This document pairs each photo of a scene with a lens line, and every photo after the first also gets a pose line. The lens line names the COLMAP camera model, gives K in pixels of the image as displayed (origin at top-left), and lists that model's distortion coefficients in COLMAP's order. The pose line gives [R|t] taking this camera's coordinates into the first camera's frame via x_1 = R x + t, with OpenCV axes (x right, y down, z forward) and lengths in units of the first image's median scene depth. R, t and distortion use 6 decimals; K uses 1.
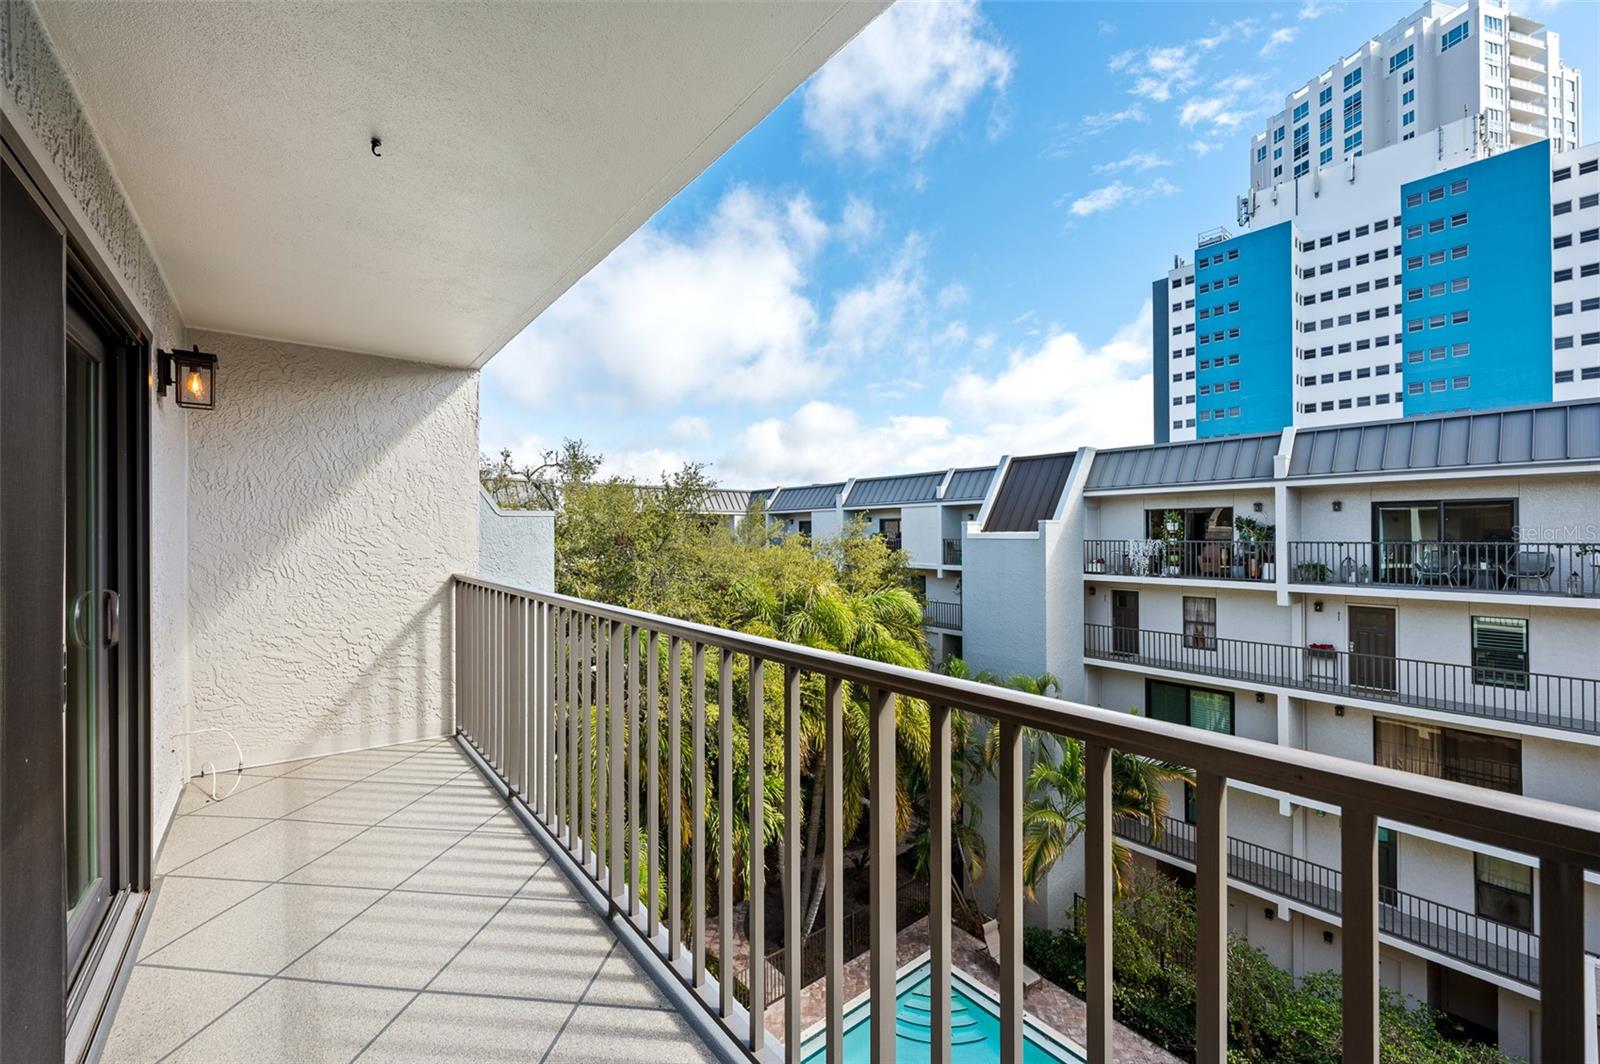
lens RADIAL K [[644.7, 0, 796.7], [0, 644.7, 522.2], [0, 0, 1]] dist [-0.000785, -0.000007]
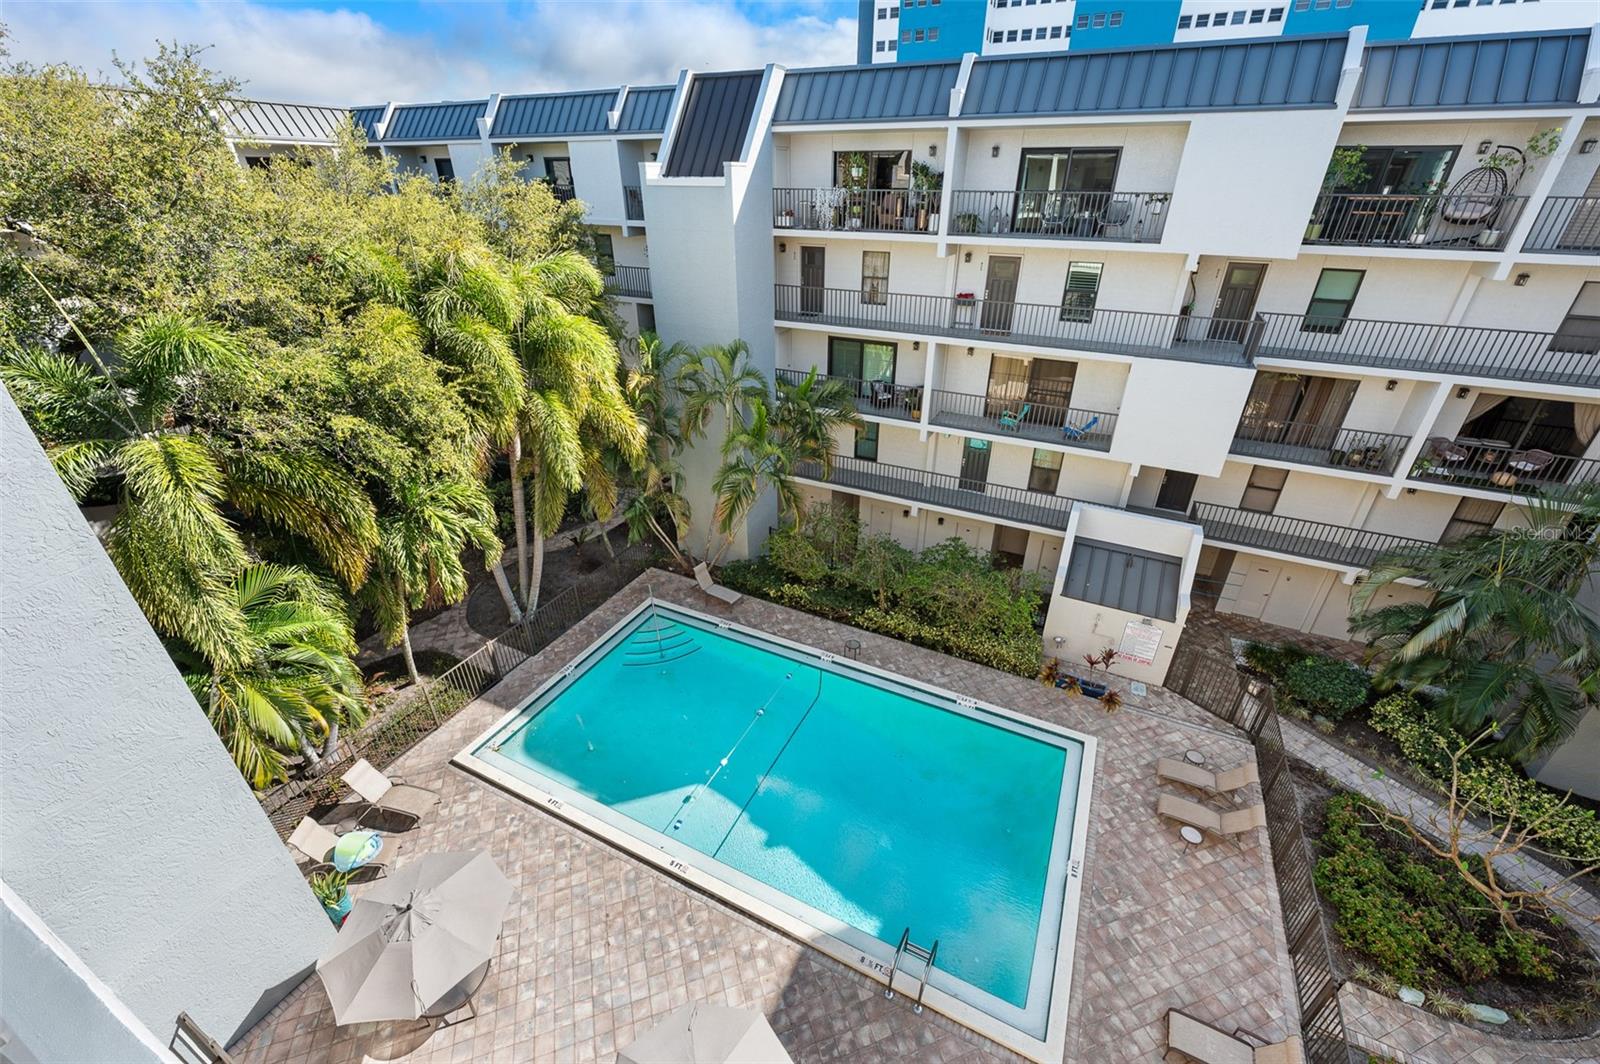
lens RADIAL K [[644.7, 0, 814.0], [0, 644.7, 535.4], [0, 0, 1]] dist [-0.000785, -0.000007]
pose [[0.902566, -0.200667, 0.380929, 0.053163], [-0.015548, 0.868980, 0.494602, 0.002788], [-0.430270, -0.452334, 0.781192, 0.036046]]
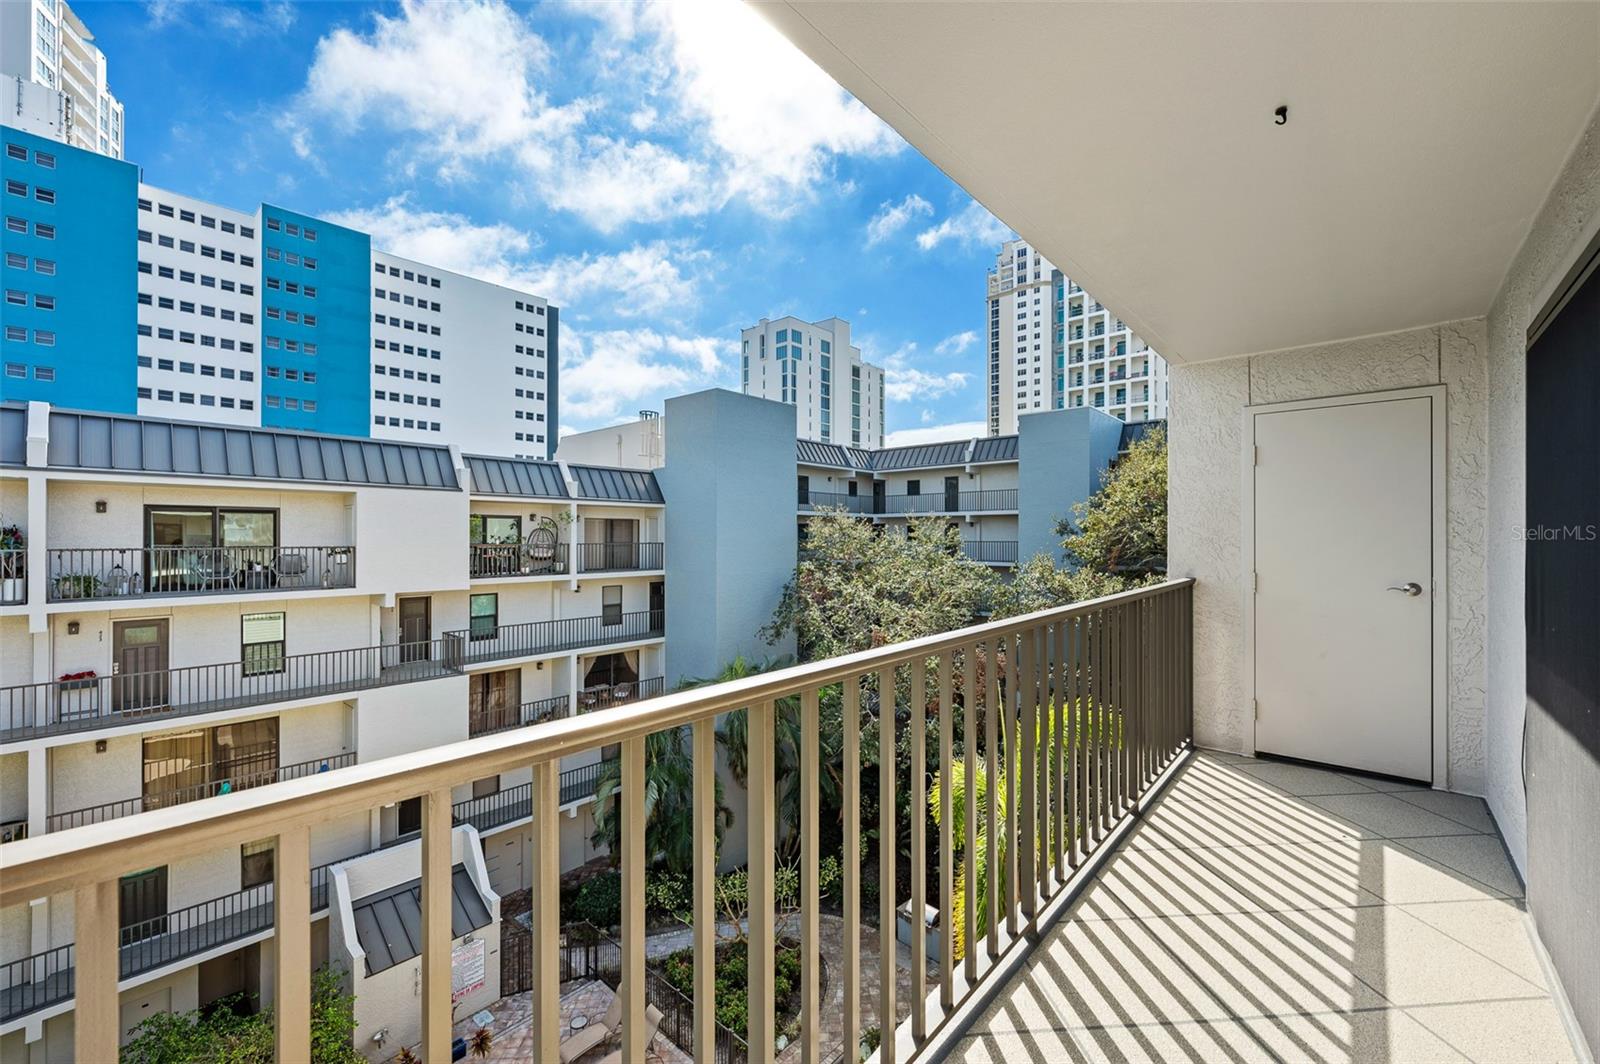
lens RADIAL K [[644.7, 0, 817.8], [0, 644.7, 527.8], [0, 0, 1]] dist [-0.000785, -0.000007]
pose [[-0.190049, 0.016684, 0.981633, -0.159275], [-0.016567, 0.999659, -0.020198, 0.003831], [-0.981635, -0.020102, -0.189708, 0.203848]]
